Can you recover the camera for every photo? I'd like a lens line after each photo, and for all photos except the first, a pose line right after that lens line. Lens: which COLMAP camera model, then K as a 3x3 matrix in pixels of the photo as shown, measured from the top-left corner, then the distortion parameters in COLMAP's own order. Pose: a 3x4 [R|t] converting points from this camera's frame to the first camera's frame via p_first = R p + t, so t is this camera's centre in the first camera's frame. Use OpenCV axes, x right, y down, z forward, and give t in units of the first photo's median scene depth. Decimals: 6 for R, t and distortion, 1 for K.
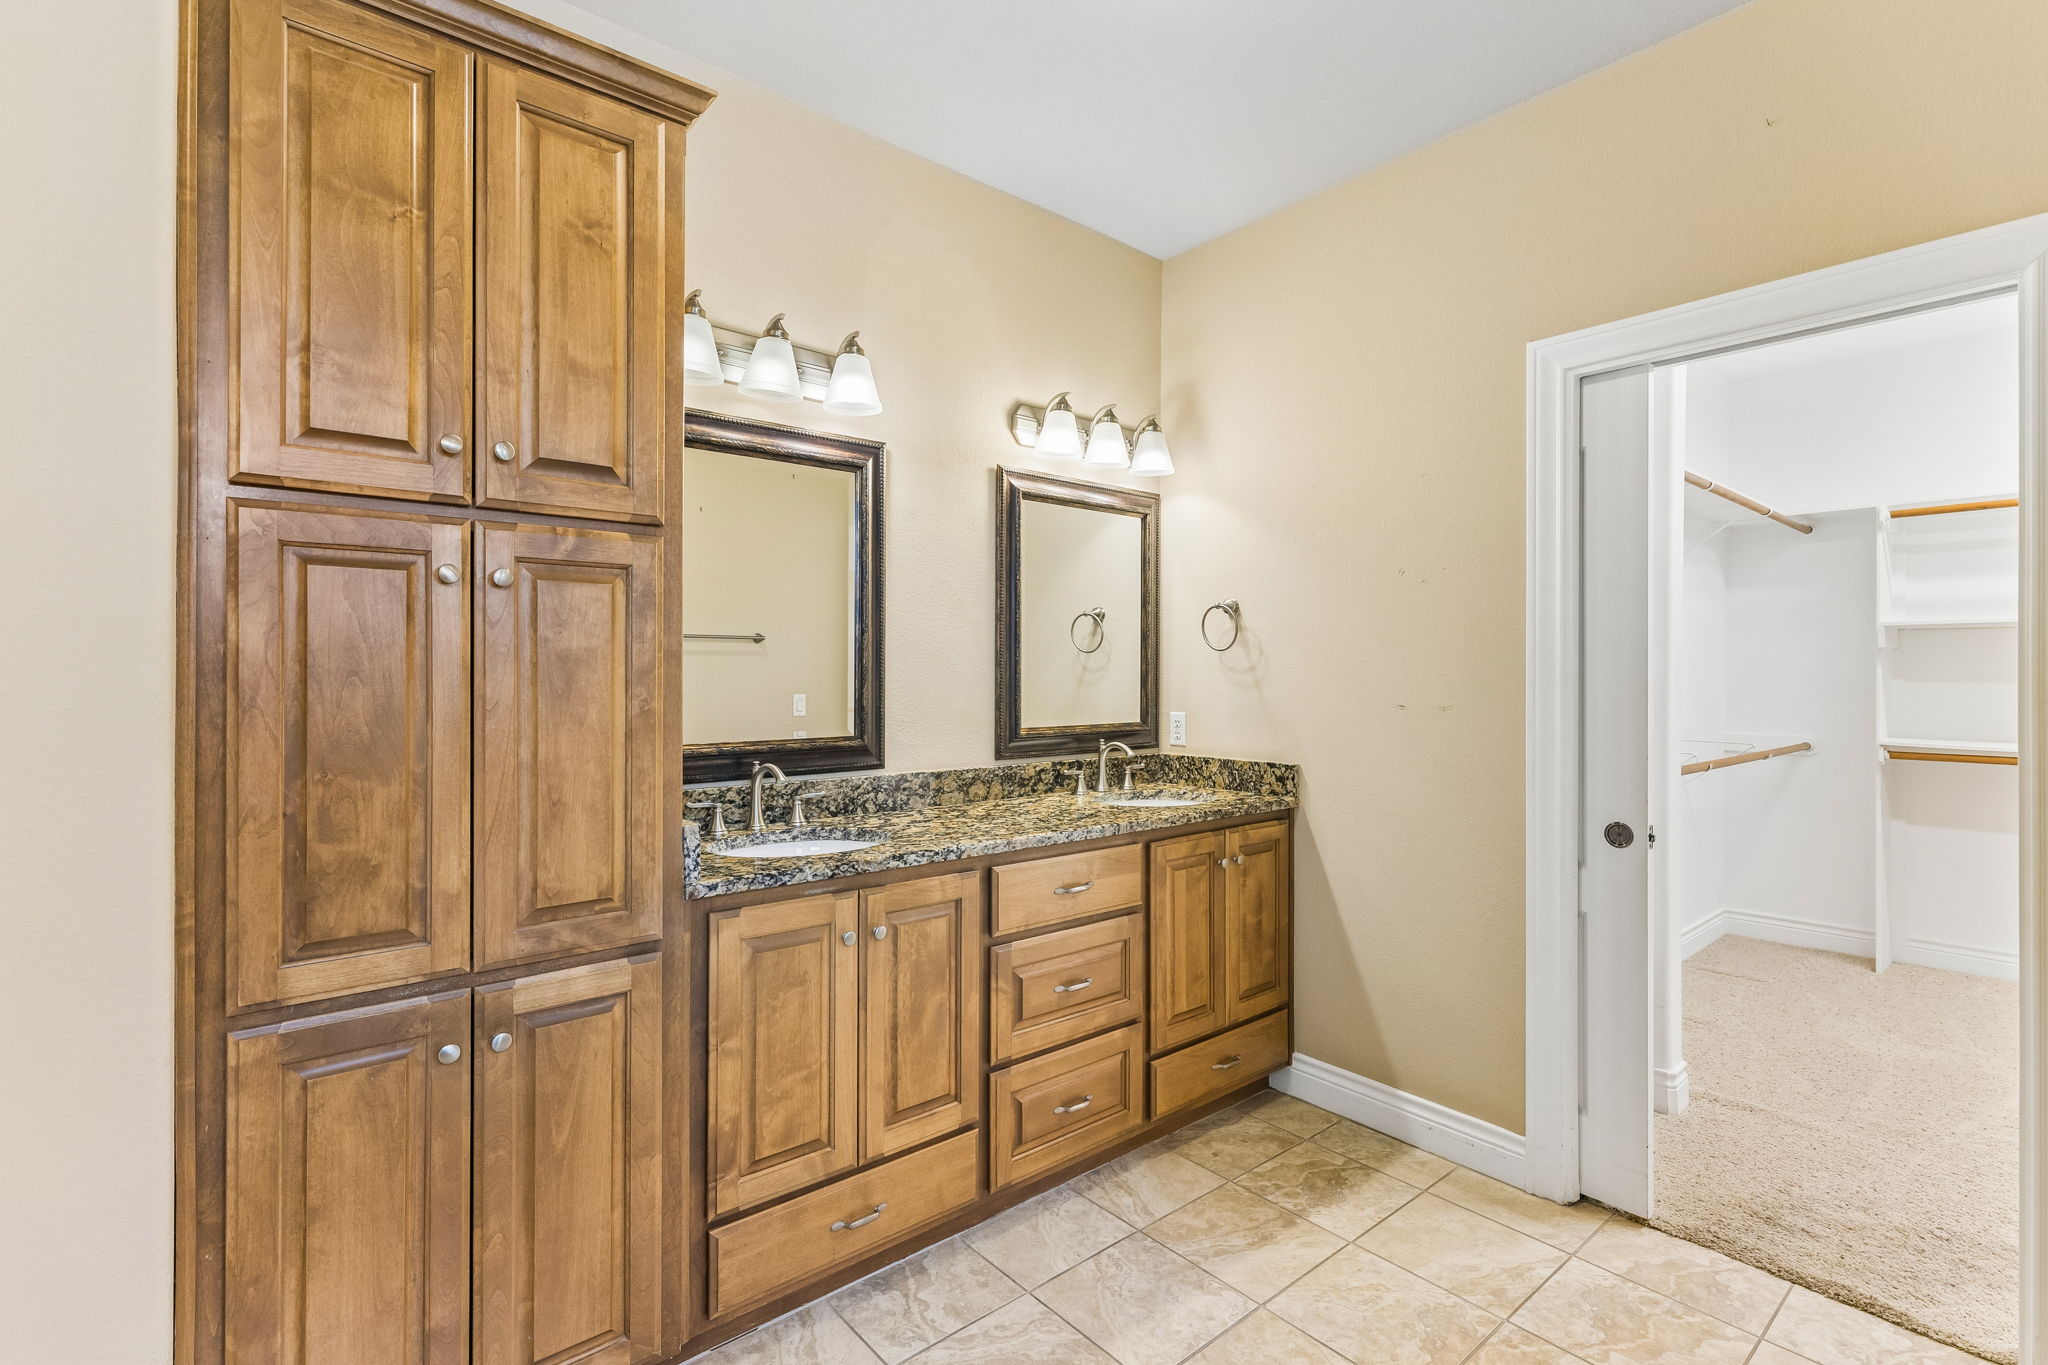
lens RADIAL K [[951.0, 0, 1029.6], [0, 951.0, 664.6], [0, 0, 1]] dist [0.000563, 0.000019]
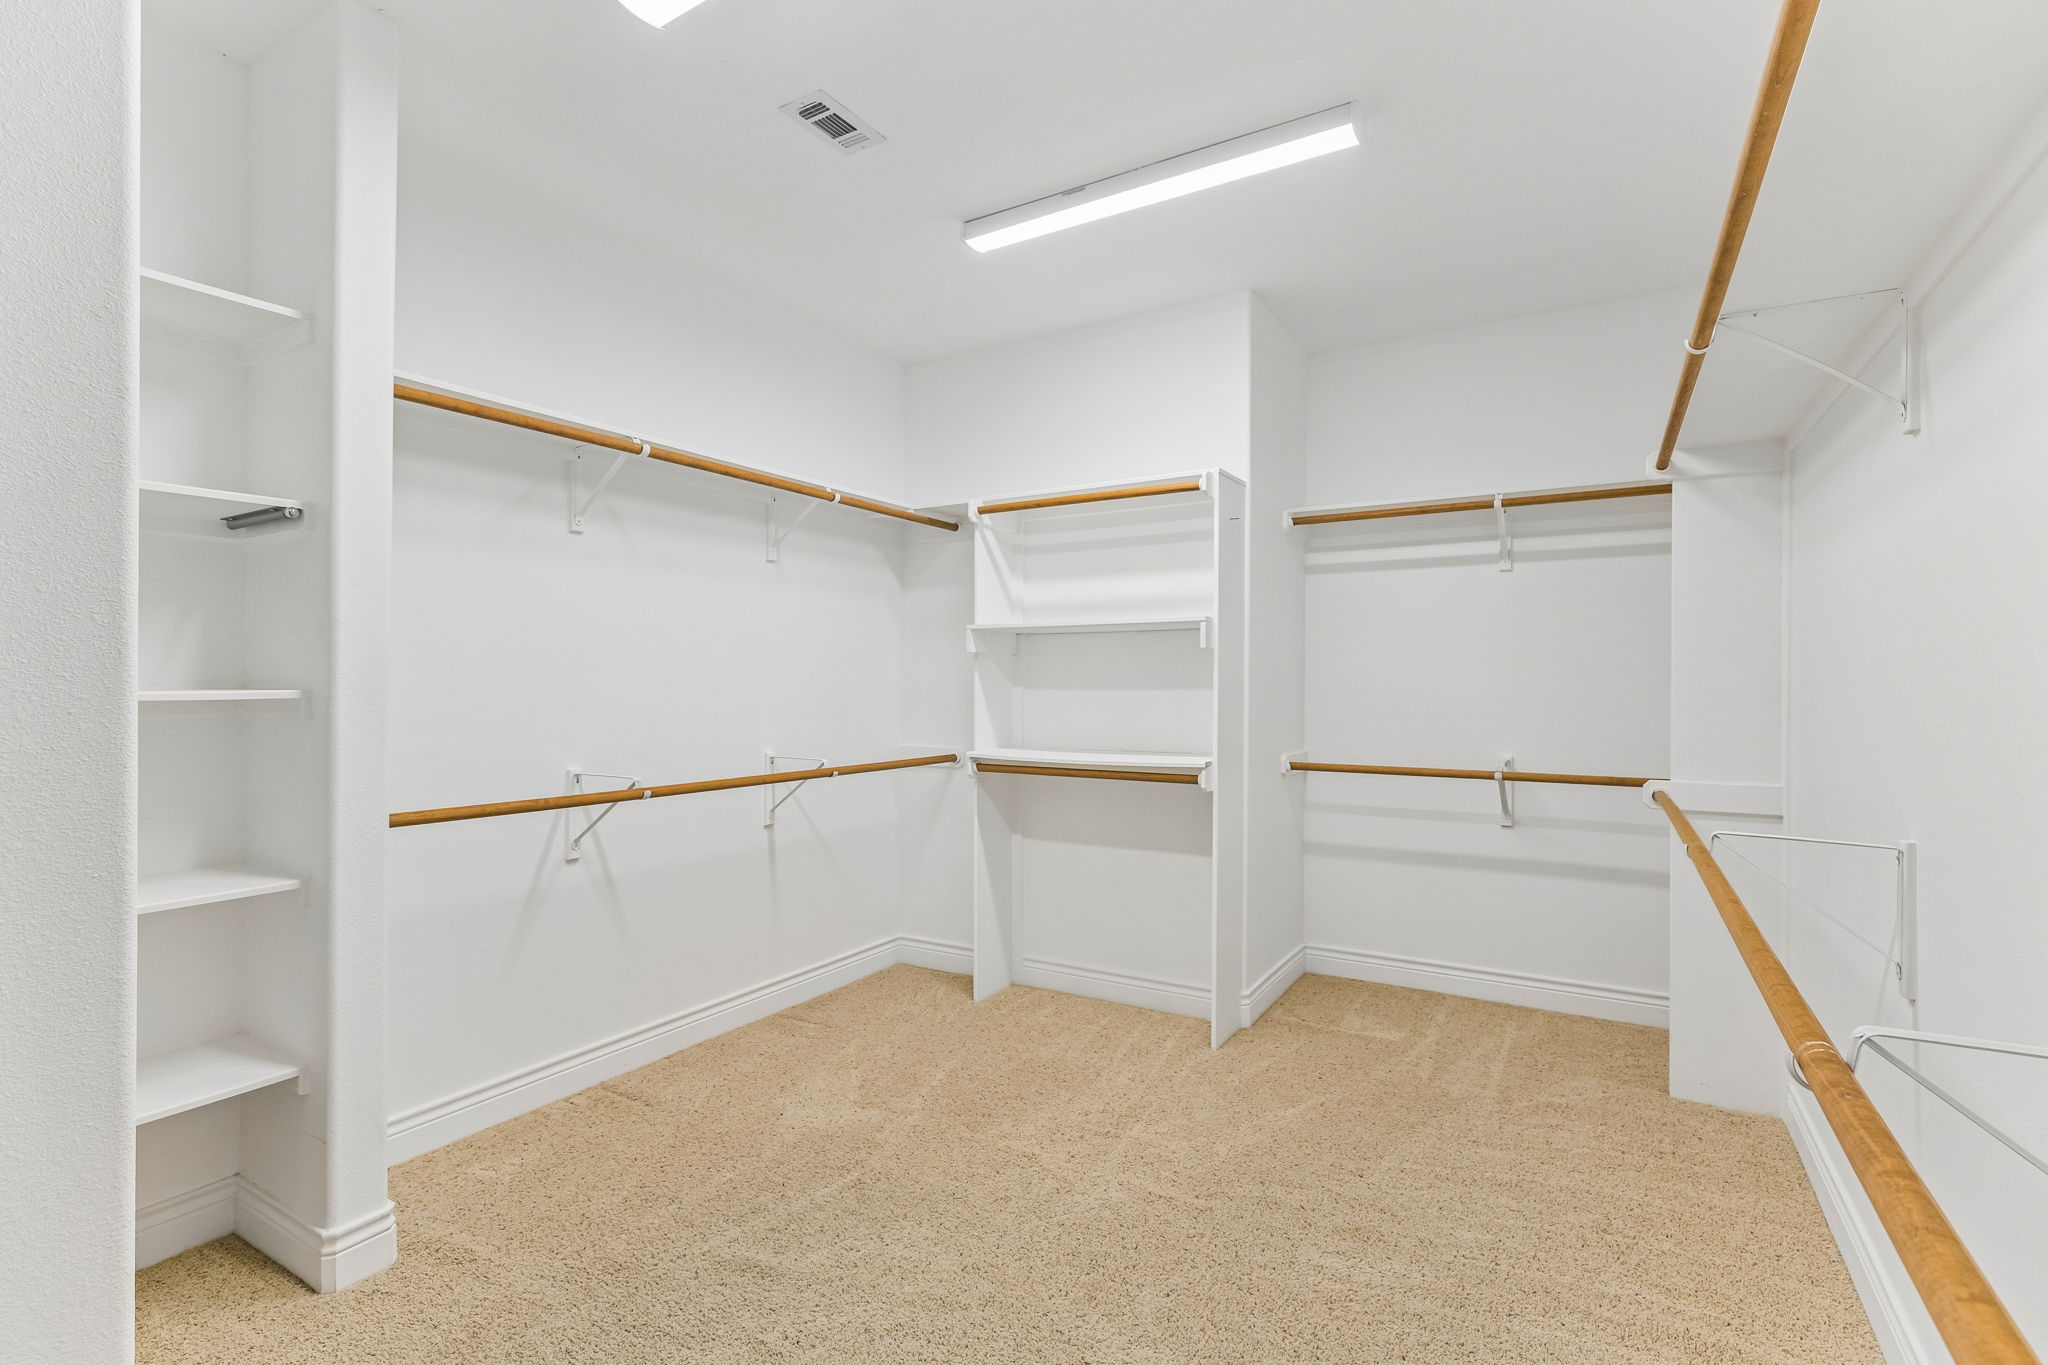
lens RADIAL K [[951.0, 0, 1029.6], [0, 951.0, 664.6], [0, 0, 1]] dist [0.000563, 0.000019]
pose [[0.952234, -0.006784, 0.305293, 0.657683], [0.006393, 0.999977, 0.002280, -0.008243], [-0.305302, -0.000220, 0.952256, 0.088619]]
